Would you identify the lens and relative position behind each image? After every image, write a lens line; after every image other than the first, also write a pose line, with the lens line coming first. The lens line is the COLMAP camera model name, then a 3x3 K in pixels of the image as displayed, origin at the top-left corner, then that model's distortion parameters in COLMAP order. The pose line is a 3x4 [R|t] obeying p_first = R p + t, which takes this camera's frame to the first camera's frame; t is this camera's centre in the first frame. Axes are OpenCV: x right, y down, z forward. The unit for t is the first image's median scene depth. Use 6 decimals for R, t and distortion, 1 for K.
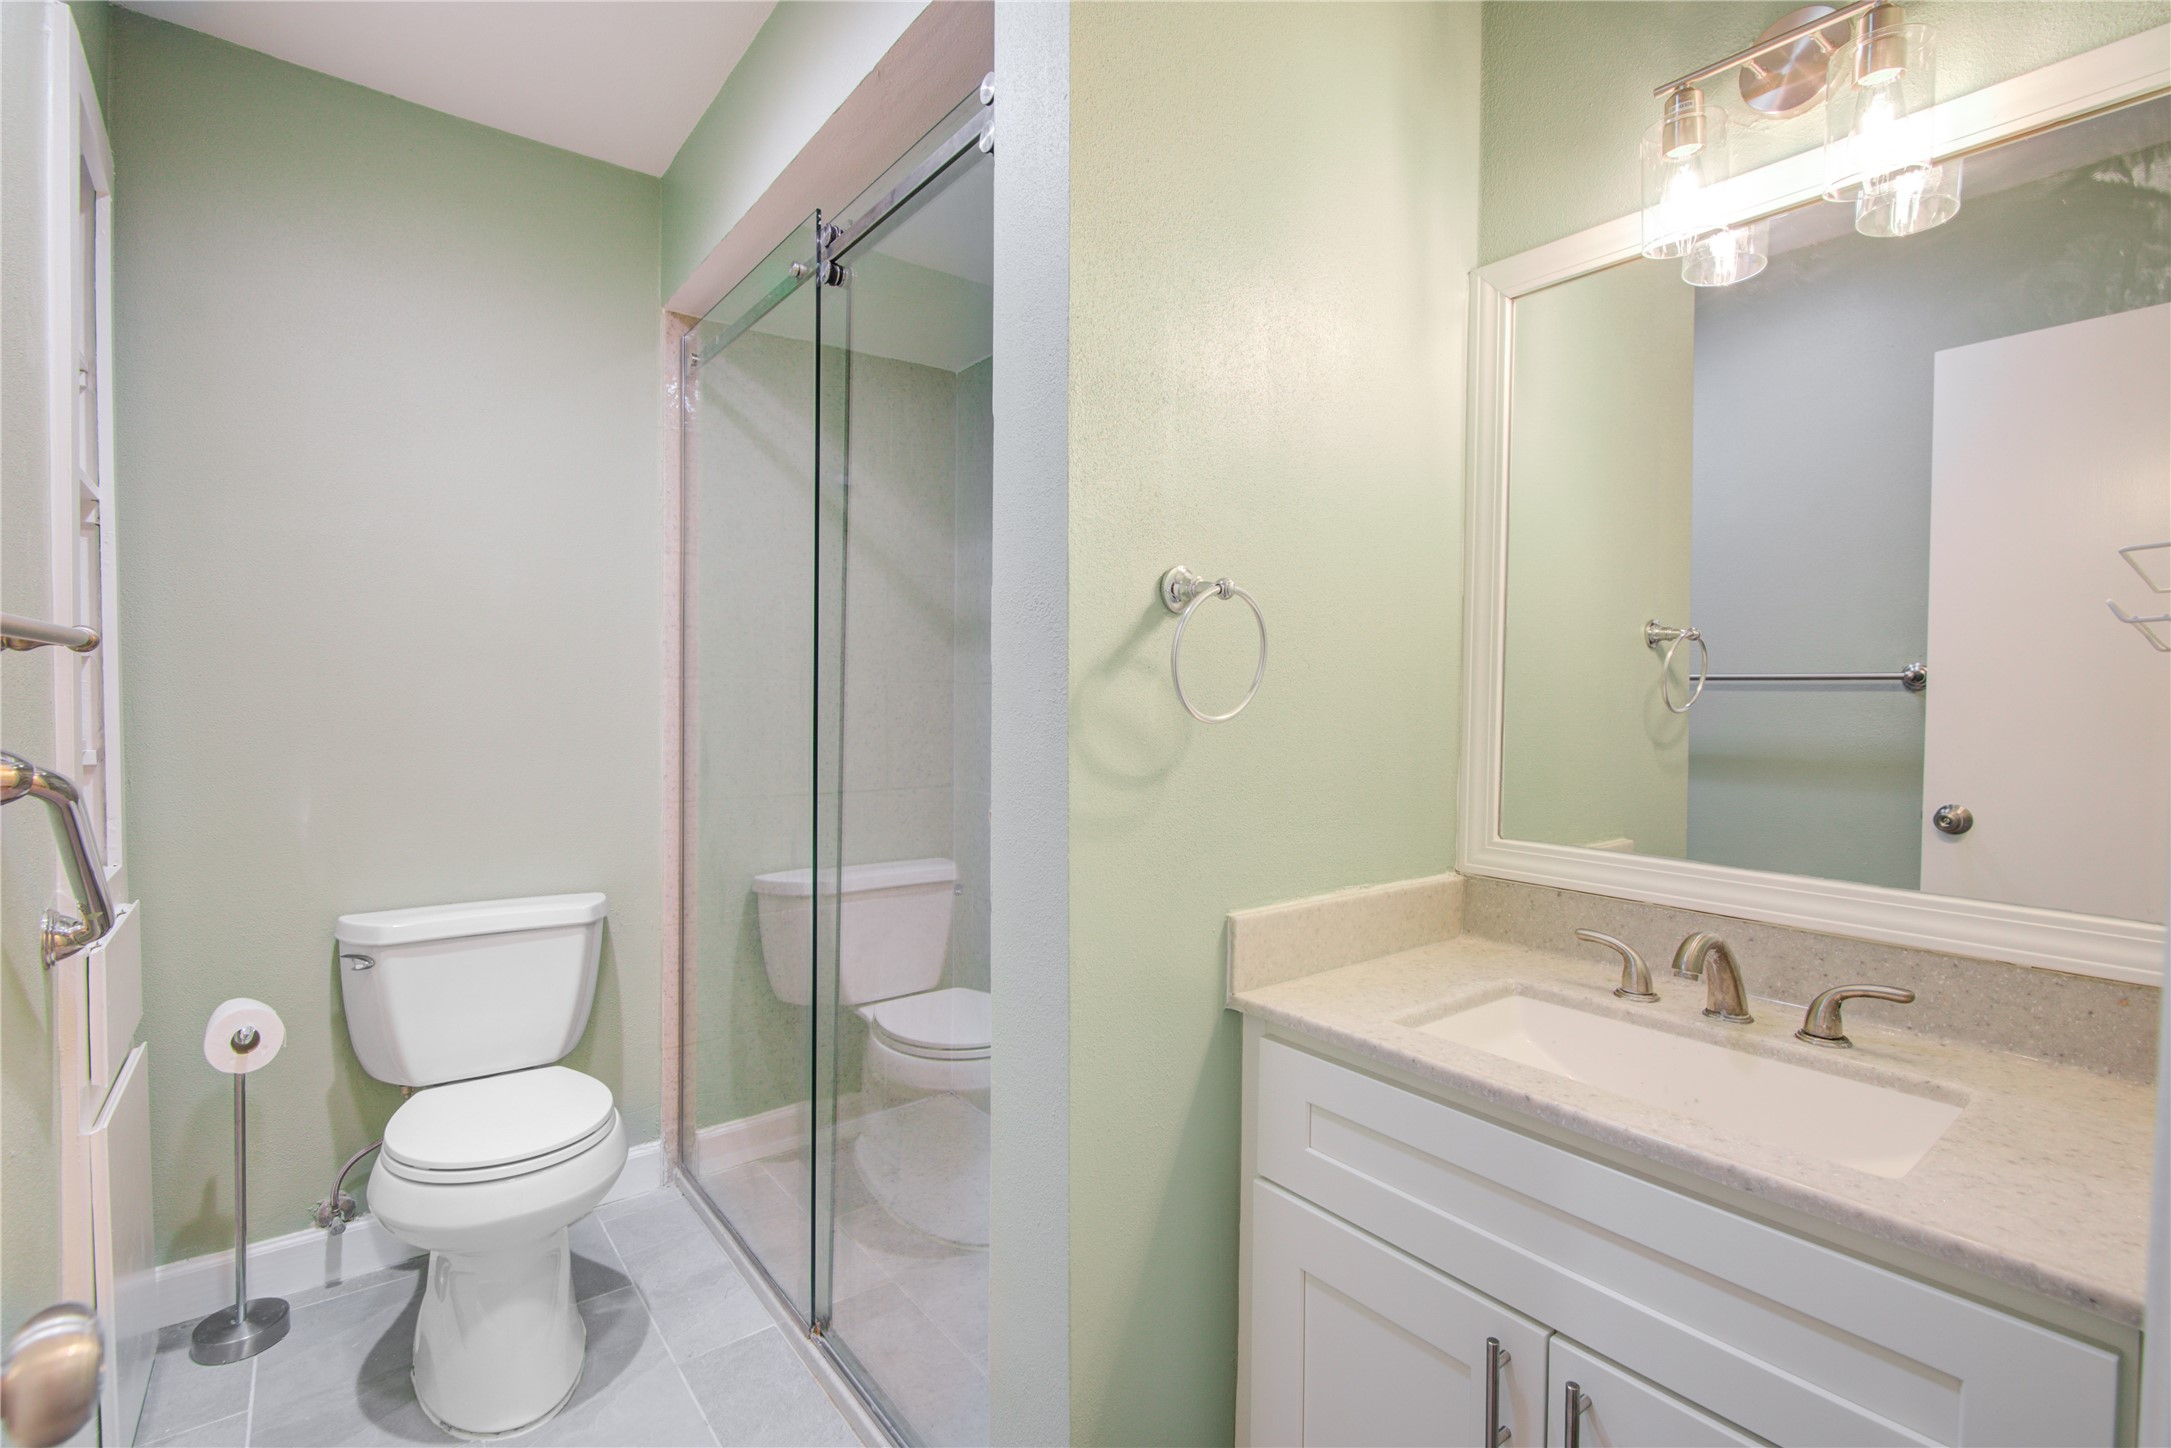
lens RADIAL K [[977.7, 0, 1085.5], [0, 977.7, 724.0], [0, 0, 1]] dist [-0.002131, -0.001113]
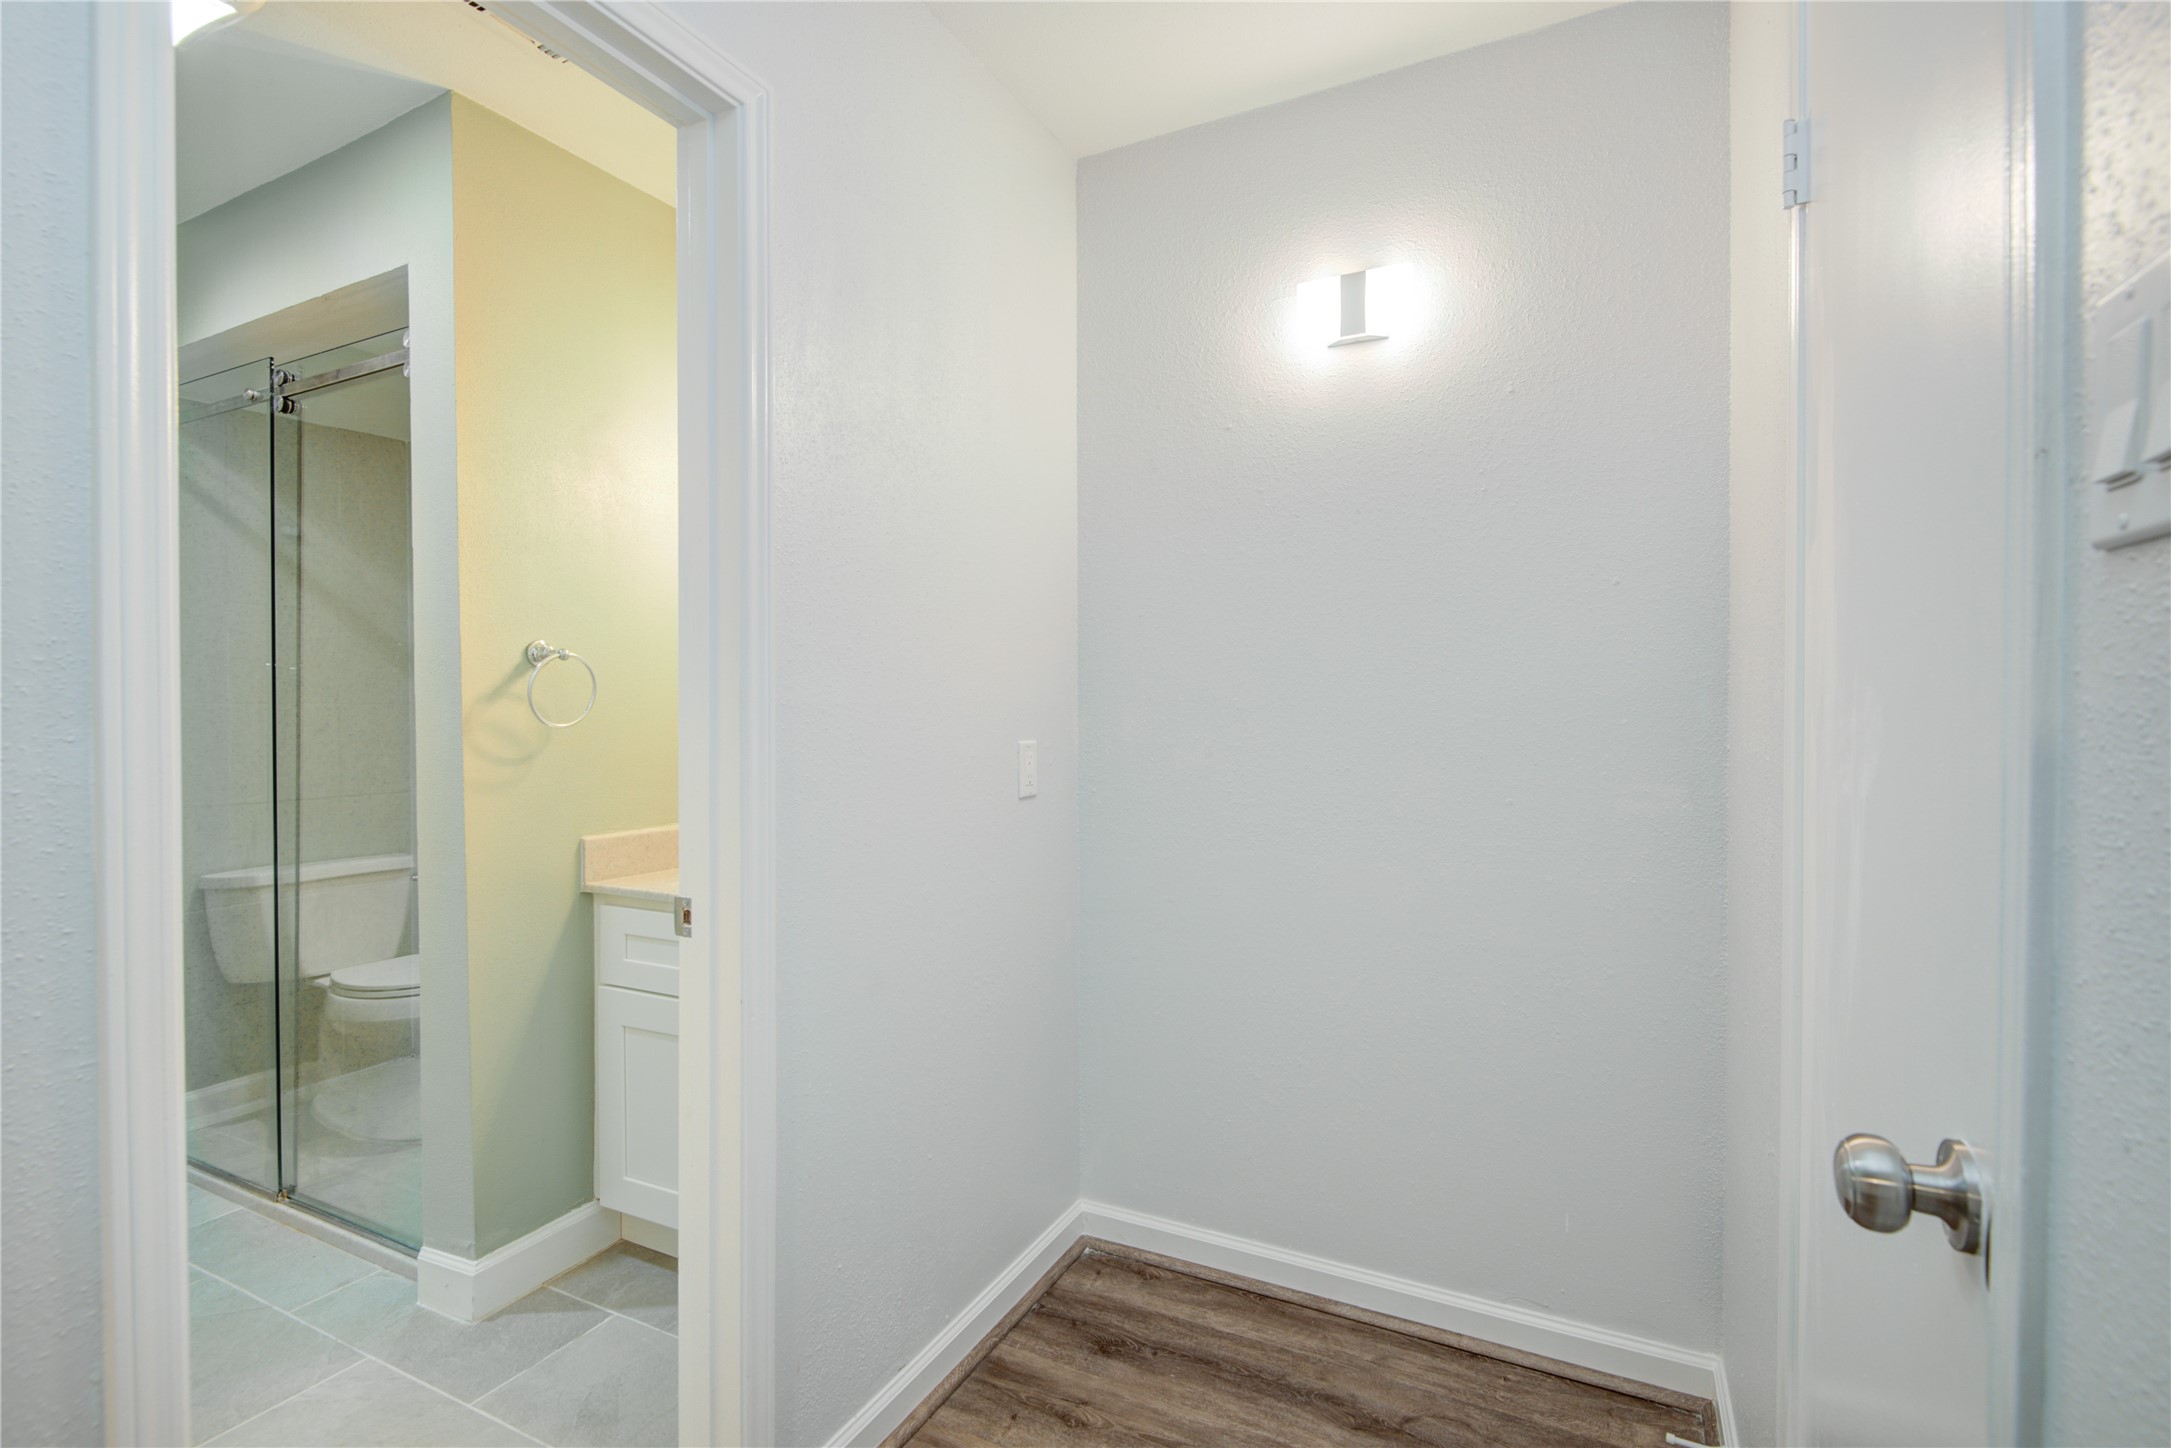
lens RADIAL K [[1007.5, 0, 1085.5], [0, 1007.5, 724.0], [0, 0, 1]] dist [0.013517, 0.000377]
pose [[0.911853, -0.017892, 0.410126, 0.170135], [0.019913, 0.999802, -0.000655, 0.008363], [-0.410033, 0.008764, 0.912029, -0.753395]]
